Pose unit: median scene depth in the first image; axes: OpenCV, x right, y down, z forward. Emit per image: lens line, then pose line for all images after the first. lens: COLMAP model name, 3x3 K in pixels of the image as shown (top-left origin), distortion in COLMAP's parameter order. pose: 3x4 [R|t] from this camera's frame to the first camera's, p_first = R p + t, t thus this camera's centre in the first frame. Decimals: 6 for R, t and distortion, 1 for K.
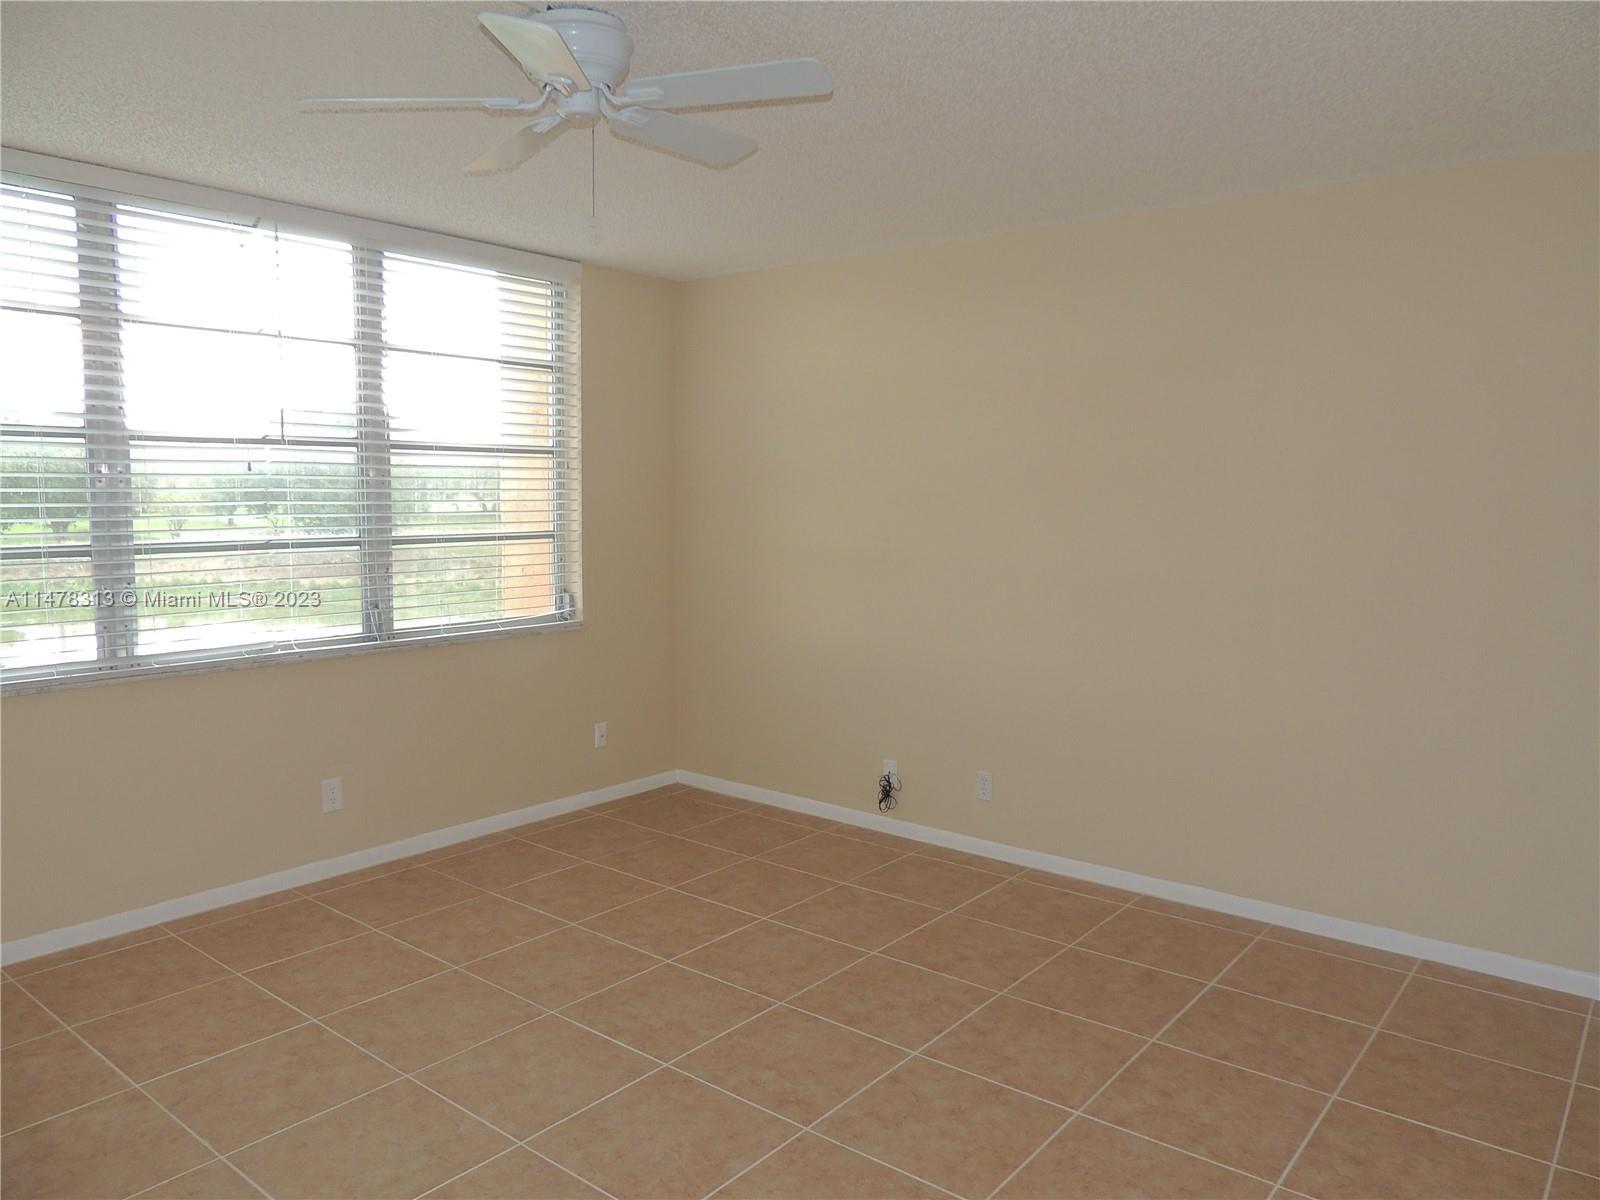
lens RADIAL K [[1139.1, 0, 800.0], [0, 1139.1, 600.0], [0, 0, 1]] dist [-0.013030, -0.001987]
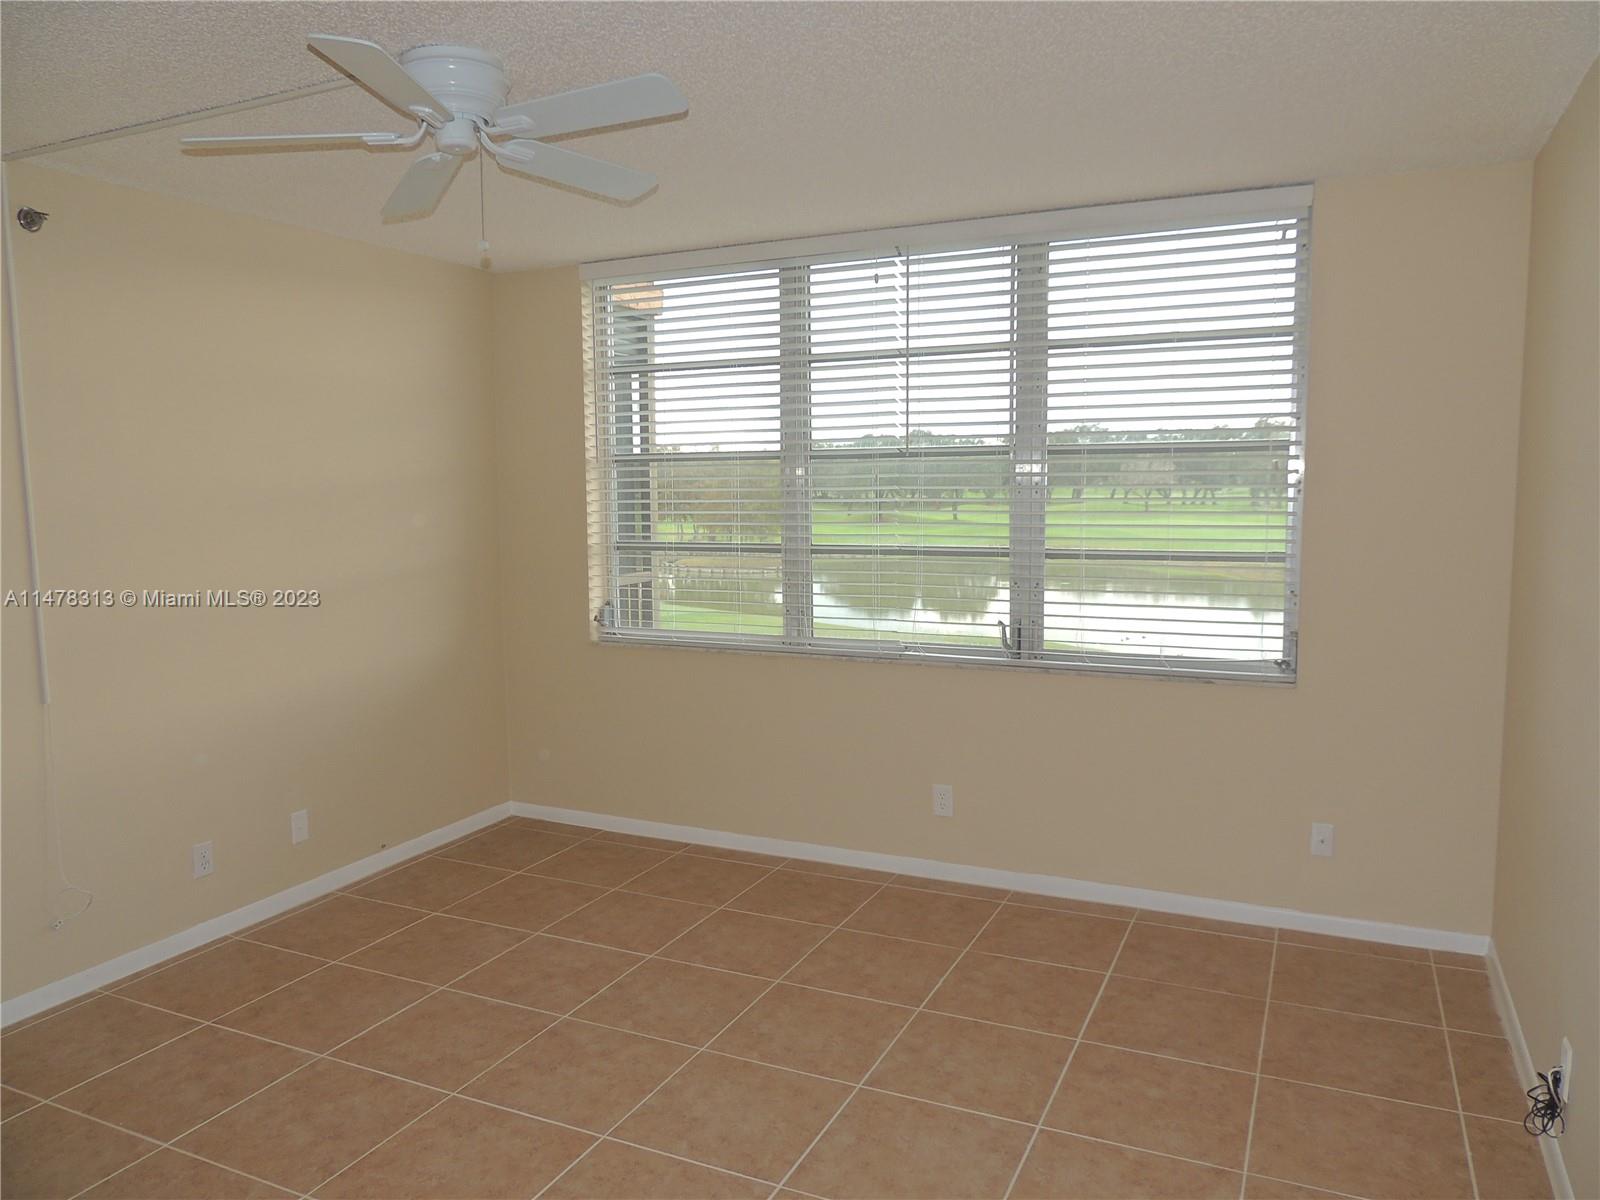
lens RADIAL K [[1115.9, 0, 800.0], [0, 1115.9, 600.0], [0, 0, 1]] dist [-0.009588, -0.000542]
pose [[0.242514, 0.082942, -0.966596, 0.572800], [-0.086733, 0.994203, 0.063550, -0.066140], [0.966263, 0.068424, 0.248302, 0.700791]]
